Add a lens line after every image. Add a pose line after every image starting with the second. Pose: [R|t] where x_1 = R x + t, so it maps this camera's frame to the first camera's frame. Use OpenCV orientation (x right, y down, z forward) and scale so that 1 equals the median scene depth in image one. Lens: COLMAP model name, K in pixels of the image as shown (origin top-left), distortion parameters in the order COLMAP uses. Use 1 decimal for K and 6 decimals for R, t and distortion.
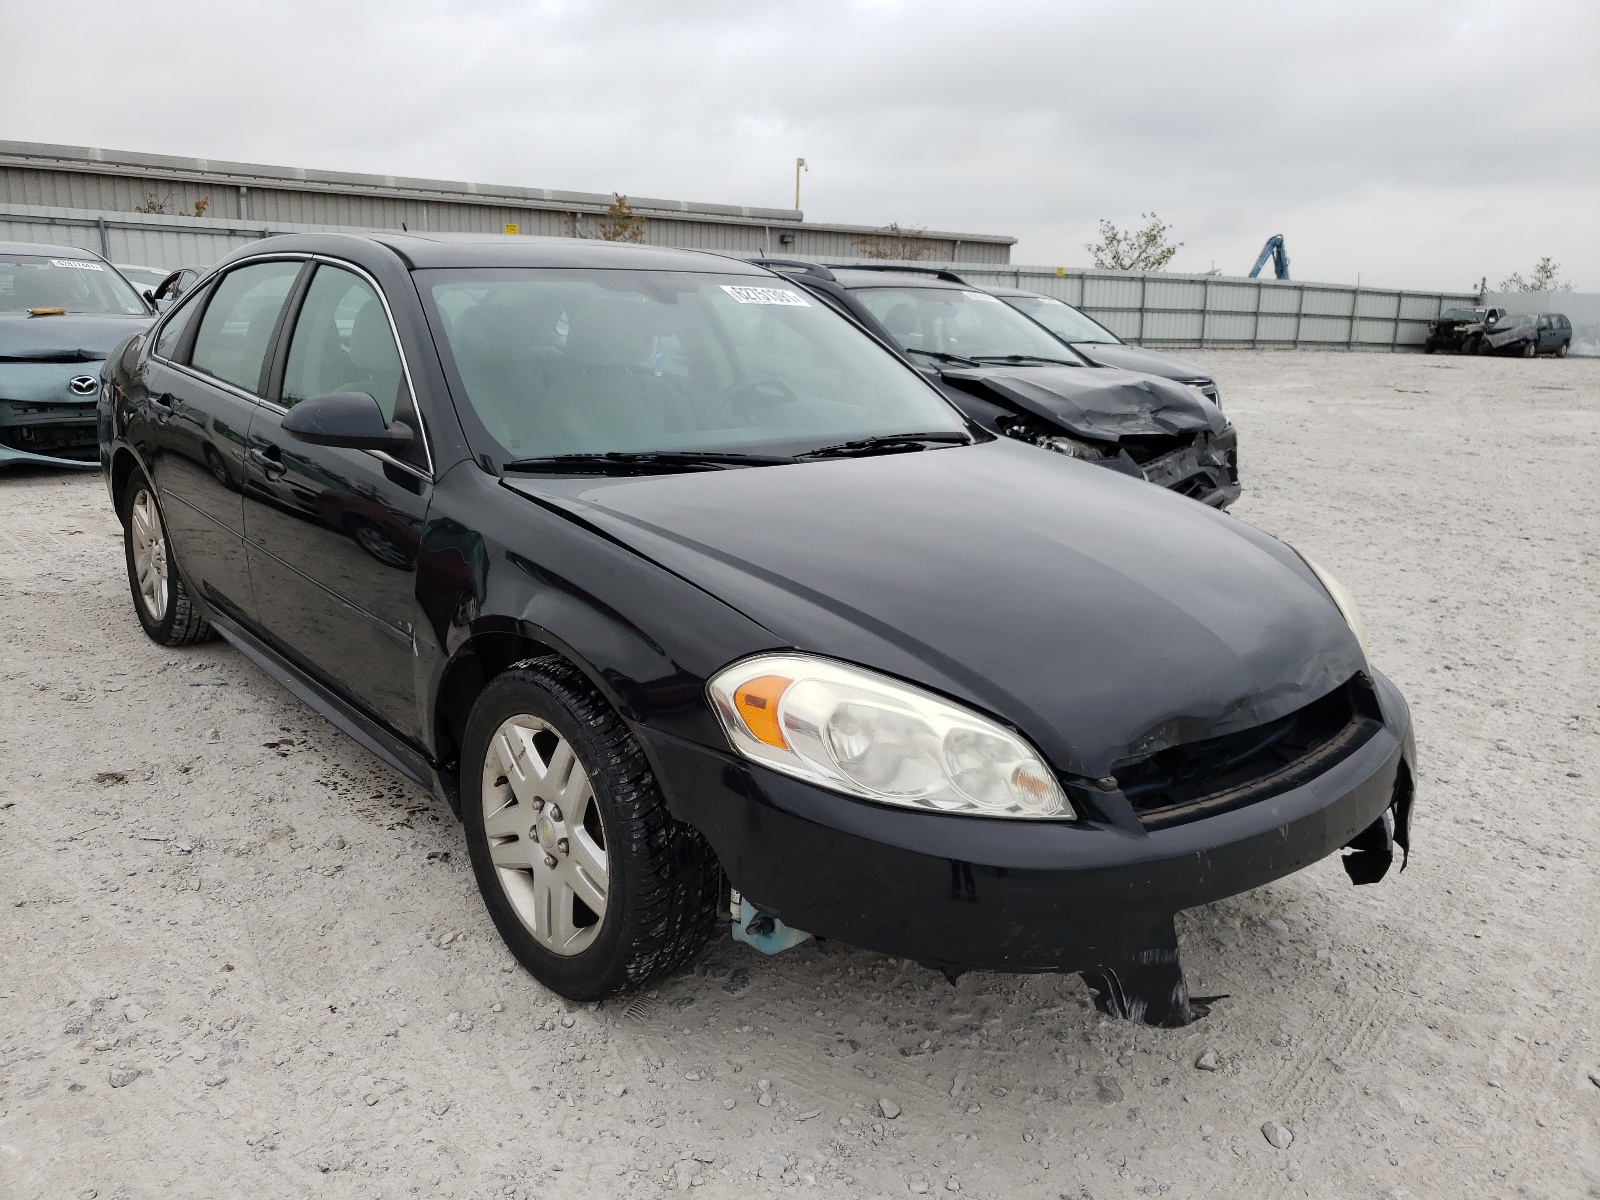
lens RADIAL K [[1234.0, 0, 800.0], [0, 1234.0, 600.0], [0, 0, 1]] dist [-0.005932, 0.050483]
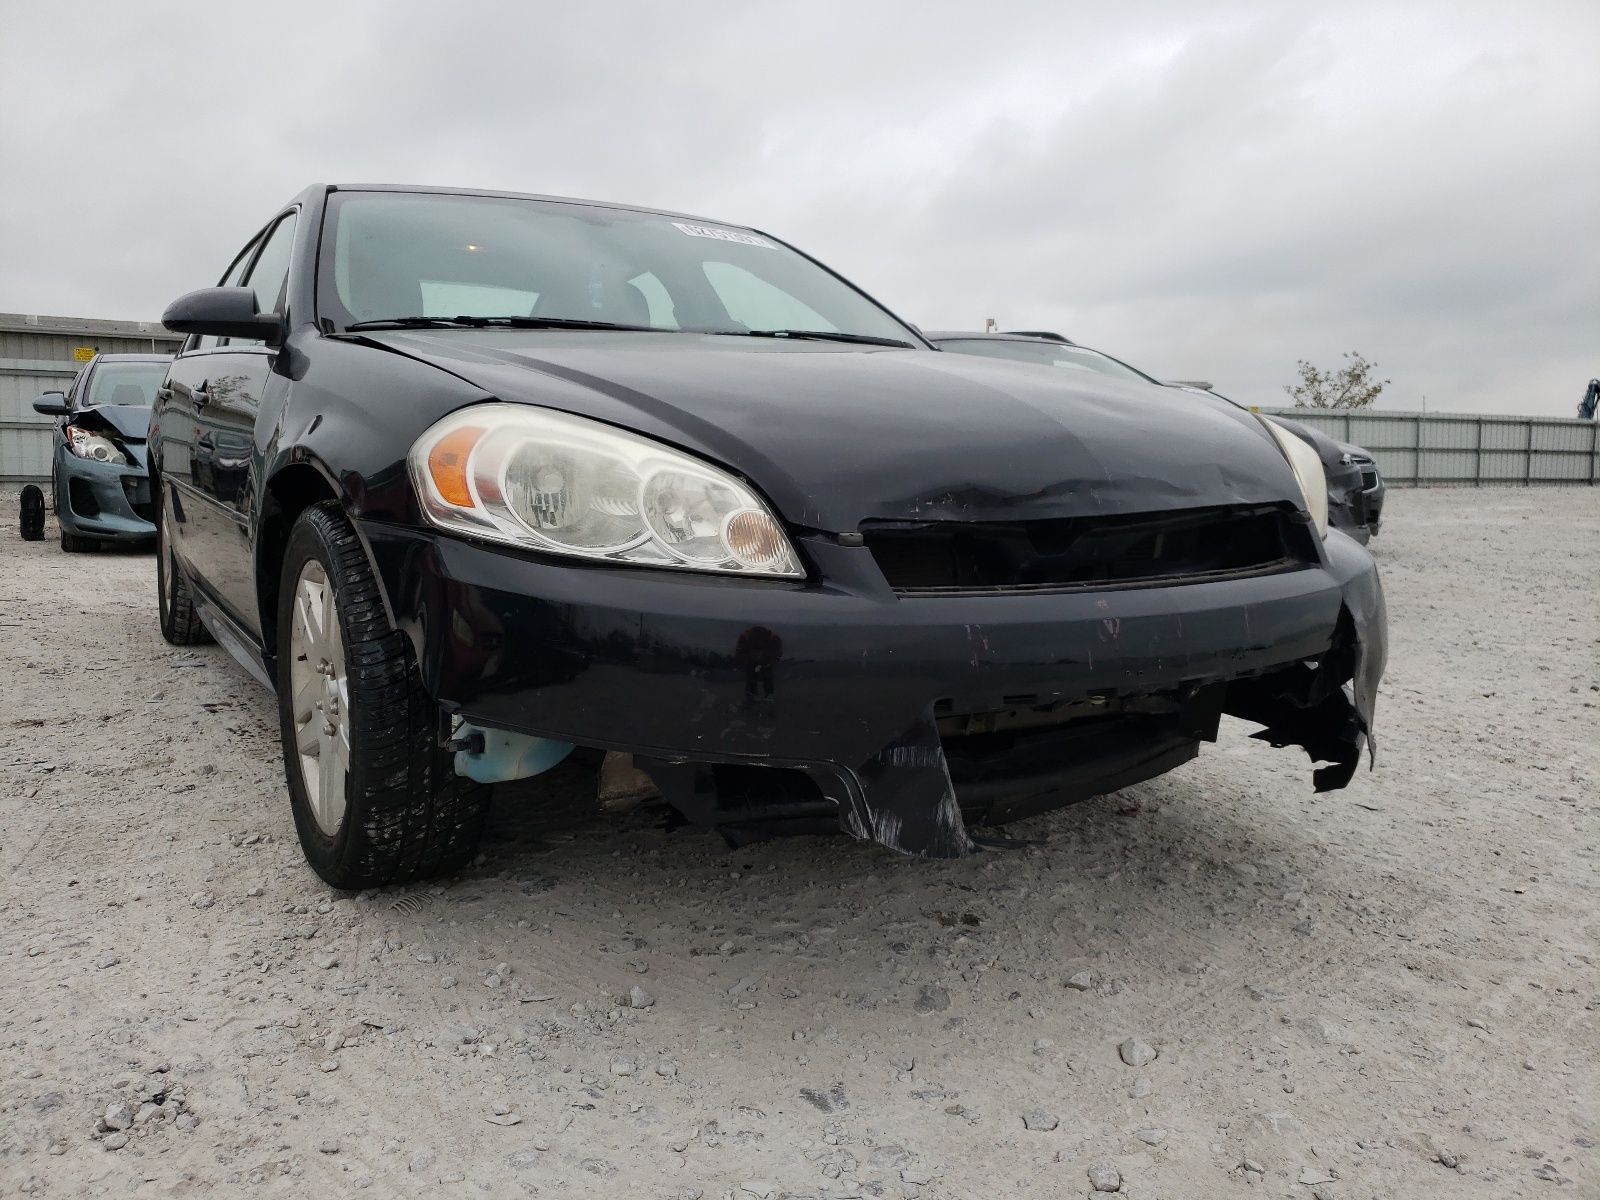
lens RADIAL K [[1234.0, 0, 800.0], [0, 1234.0, 600.0], [0, 0, 1]] dist [-0.005932, 0.050483]
pose [[0.987316, -0.008819, -0.158524, 0.270935], [-0.011217, 0.992086, -0.125056, 0.227295], [0.158373, 0.125248, 0.979403, 0.179735]]
